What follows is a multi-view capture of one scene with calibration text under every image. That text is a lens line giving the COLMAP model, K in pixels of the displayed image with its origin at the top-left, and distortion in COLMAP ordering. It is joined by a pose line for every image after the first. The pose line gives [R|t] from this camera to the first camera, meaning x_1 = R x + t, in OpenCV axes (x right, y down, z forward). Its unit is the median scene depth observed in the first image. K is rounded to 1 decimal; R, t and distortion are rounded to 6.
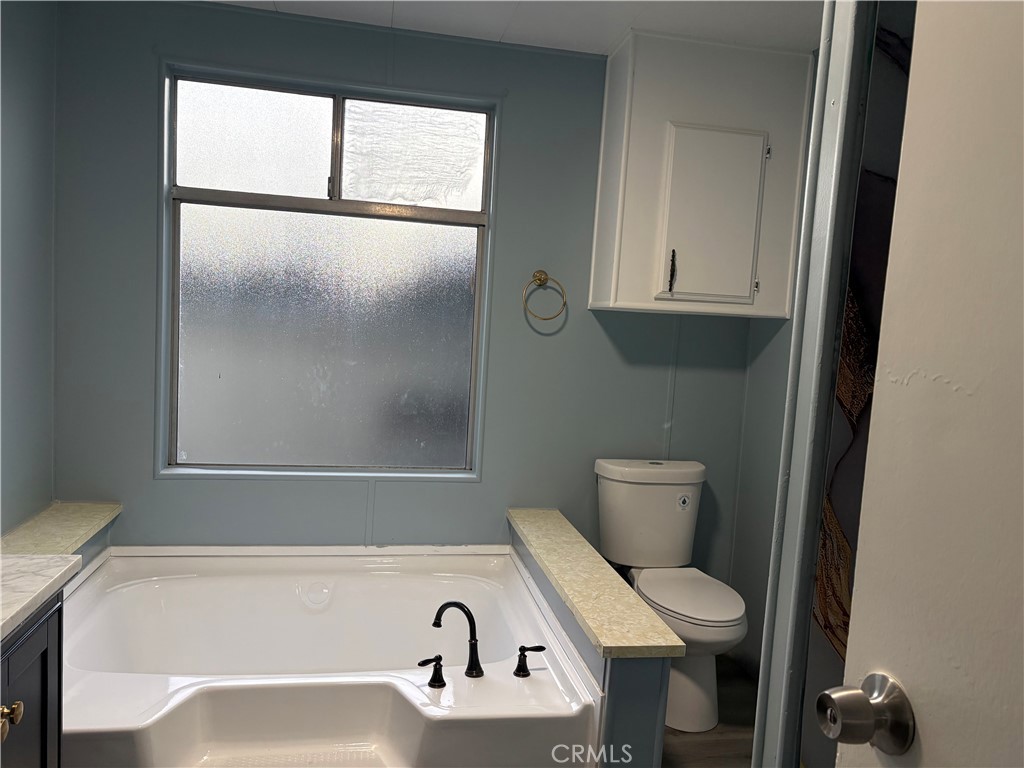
lens RADIAL K [[772.0, 0, 522.4], [0, 772.0, 392.9], [0, 0, 1]] dist [0.018804, 0.005340]
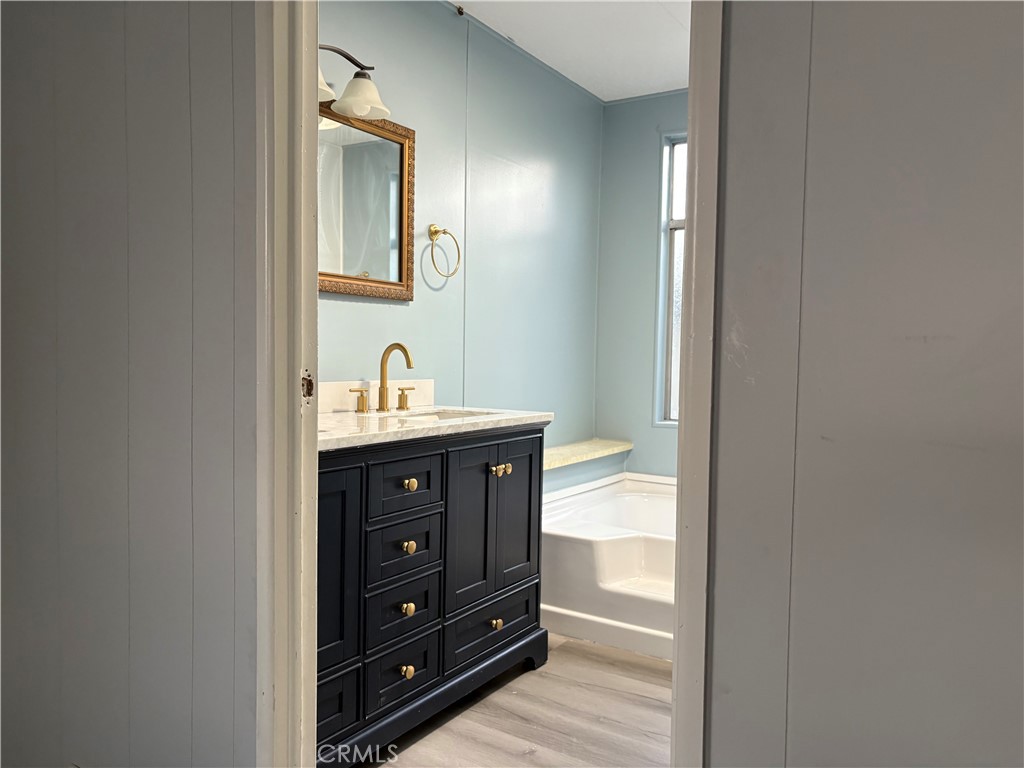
lens RADIAL K [[772.0, 0, 513.5], [0, 772.0, 388.5], [0, 0, 1]] dist [0.018804, 0.005340]
pose [[0.718618, -0.023215, -0.695018, 0.416066], [-0.033758, 0.997100, -0.068210, 0.190237], [0.694585, 0.072479, 0.715750, -0.239132]]
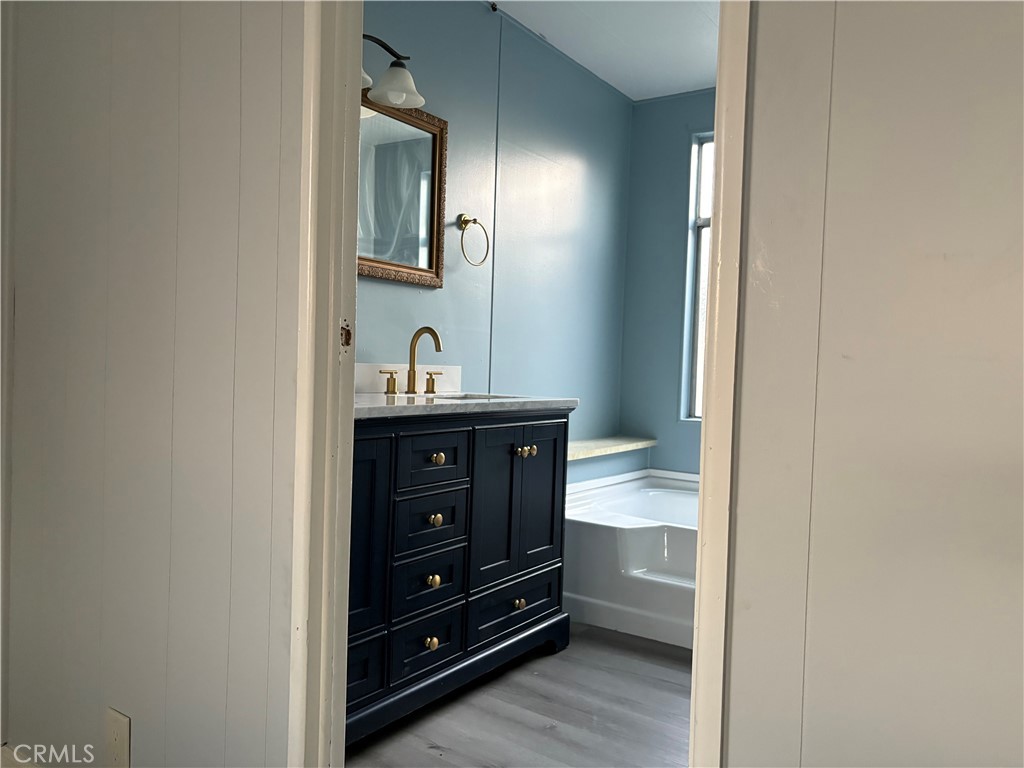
lens RADIAL K [[772.0, 0, 510.7], [0, 772.0, 385.2], [0, 0, 1]] dist [0.018804, 0.005340]
pose [[0.694982, -0.023706, -0.718636, 0.424276], [-0.054089, 0.994901, -0.085128, 0.232234], [0.716990, 0.098033, 0.690156, -0.251085]]
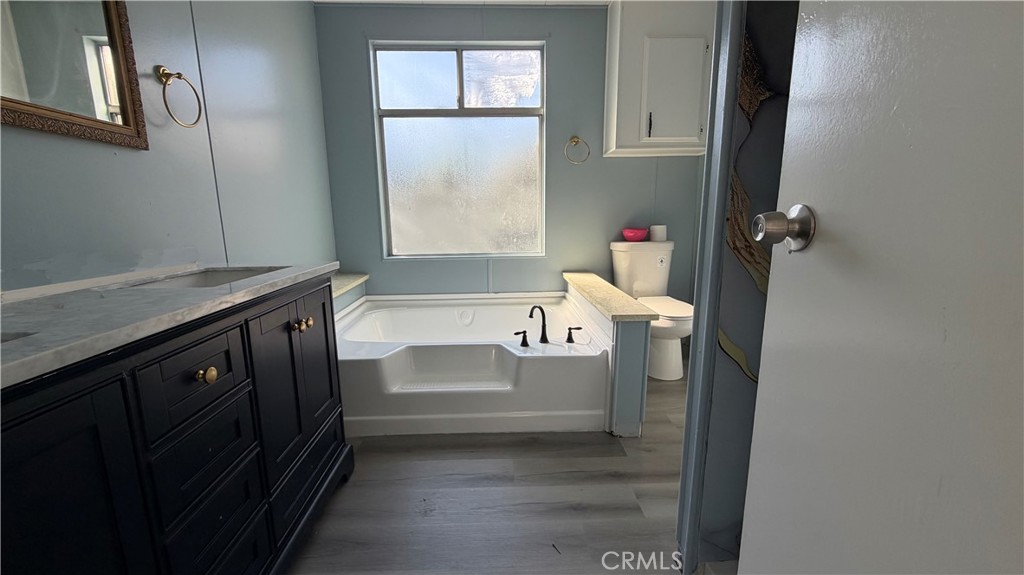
lens RADIAL K [[408.7, 0, 514.9], [0, 408.7, 289.8], [0, 0, 1]] dist [-0.003479, -0.000342]
pose [[0.986461, -0.044199, -0.157927, 0.029288], [0.057883, 0.994857, 0.083126, 0.151093], [0.153440, -0.091142, 0.983946, 0.022224]]
